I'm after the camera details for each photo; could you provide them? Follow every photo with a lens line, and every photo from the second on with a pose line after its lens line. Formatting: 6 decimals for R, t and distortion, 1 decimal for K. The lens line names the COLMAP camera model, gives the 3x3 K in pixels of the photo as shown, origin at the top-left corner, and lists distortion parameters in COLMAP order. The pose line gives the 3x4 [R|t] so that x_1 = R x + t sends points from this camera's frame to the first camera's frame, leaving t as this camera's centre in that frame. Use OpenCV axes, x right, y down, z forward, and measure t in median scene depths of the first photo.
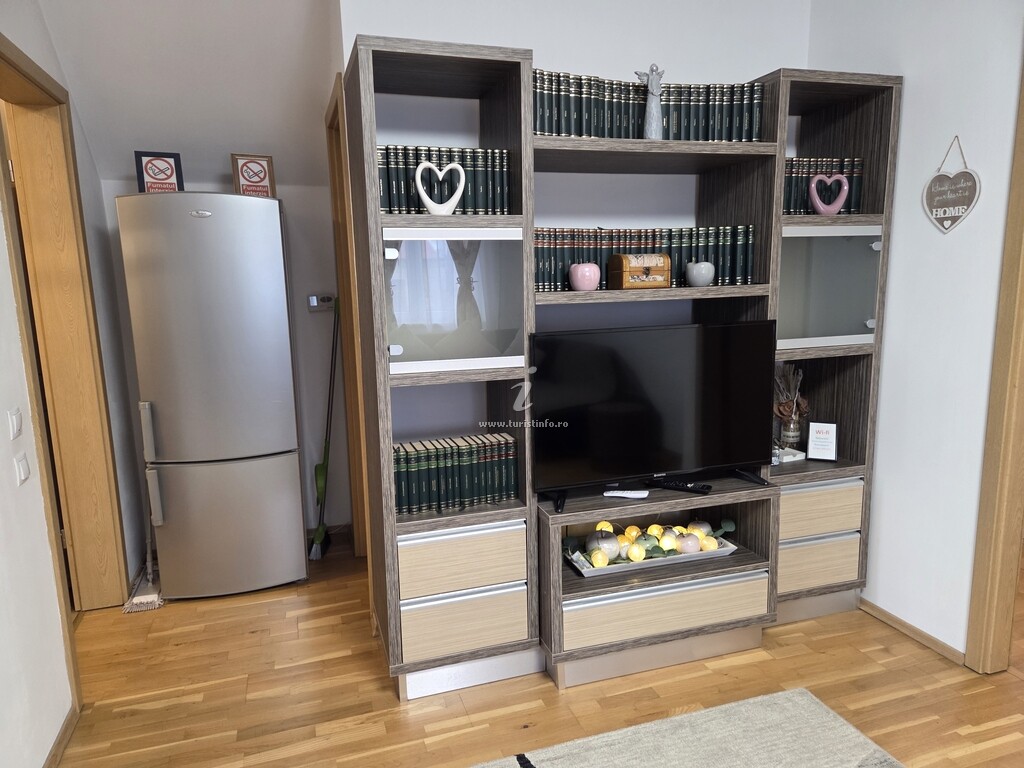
lens RADIAL K [[682.5, 0, 505.2], [0, 682.5, 387.1], [0, 0, 1]] dist [0.080170, -0.058632]
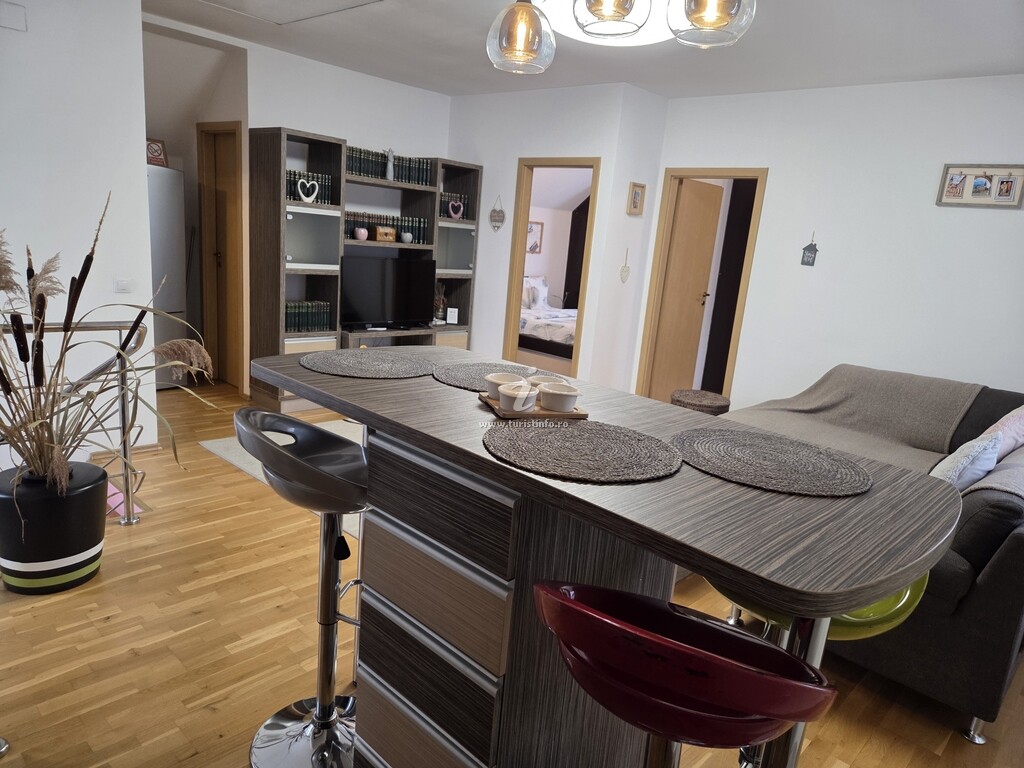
lens RADIAL K [[682.5, 0, 521.8], [0, 682.5, 396.2], [0, 0, 1]] dist [0.080170, -0.058632]
pose [[0.866358, -0.017010, 0.499133, -0.588031], [-0.026384, 0.996465, 0.079754, 0.188221], [-0.498725, -0.082265, 0.862847, -1.339772]]
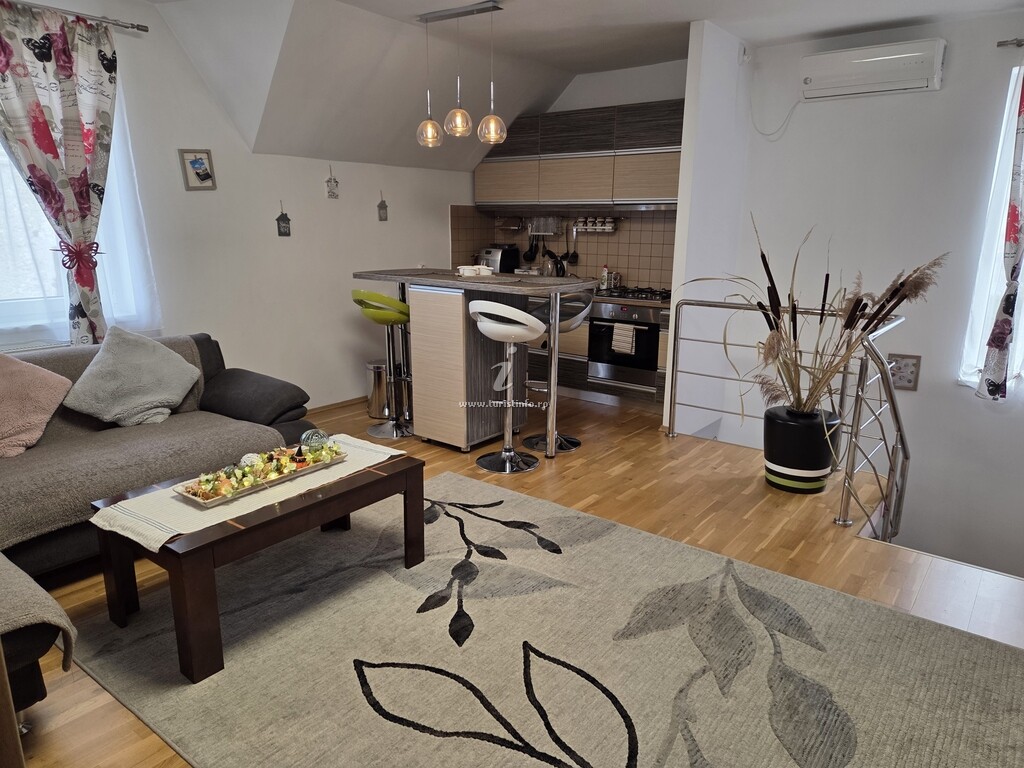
lens RADIAL K [[682.5, 0, 517.9], [0, 682.5, 392.2], [0, 0, 1]] dist [0.080170, -0.058632]
pose [[-0.824742, 0.153495, -0.544280, 0.749914], [-0.084450, 0.918237, 0.386924, -0.190993], [0.559168, 0.365077, -0.744345, 0.856973]]
